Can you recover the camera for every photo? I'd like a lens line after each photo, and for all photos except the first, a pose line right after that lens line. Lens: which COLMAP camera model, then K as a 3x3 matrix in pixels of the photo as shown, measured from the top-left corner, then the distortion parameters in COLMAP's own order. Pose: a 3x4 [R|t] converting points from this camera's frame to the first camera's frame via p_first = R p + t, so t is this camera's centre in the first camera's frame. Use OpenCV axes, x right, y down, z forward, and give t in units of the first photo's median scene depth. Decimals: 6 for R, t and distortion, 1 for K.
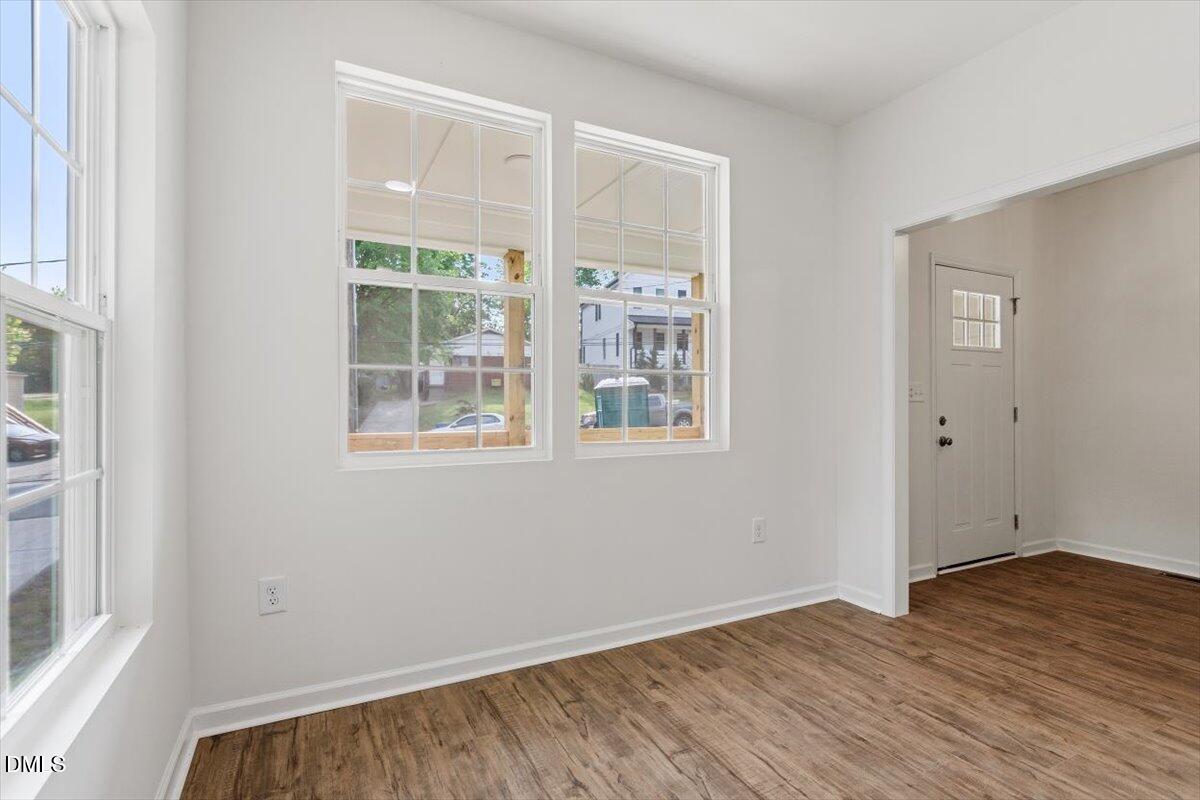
lens RADIAL K [[583.1, 0, 606.7], [0, 583.1, 400.2], [0, 0, 1]] dist [0.010934, -0.001603]
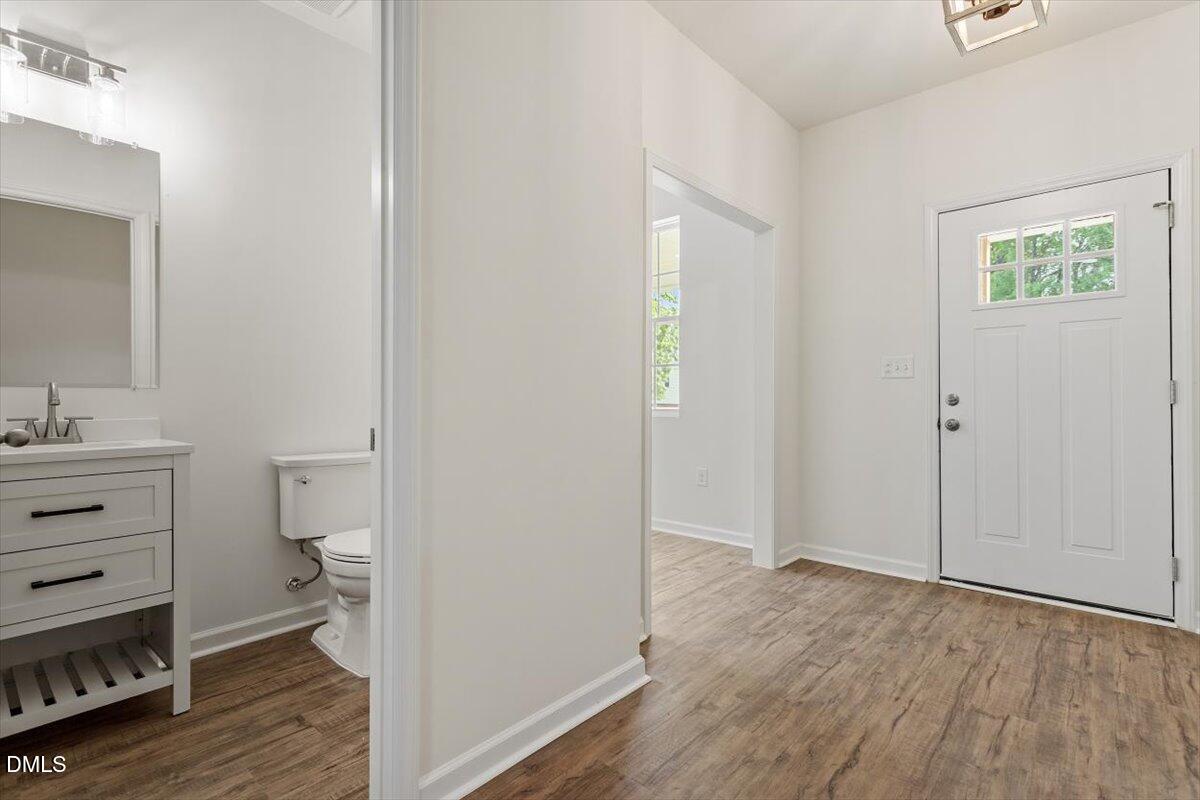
lens RADIAL K [[583.1, 0, 583.1], [0, 583.1, 392.5], [0, 0, 1]] dist [0.010934, -0.001603]
pose [[0.323107, -0.001184, -0.946362, 1.478188], [0.014745, 0.999884, 0.003783, 0.016742], [0.946248, -0.015177, 0.323087, 0.304623]]
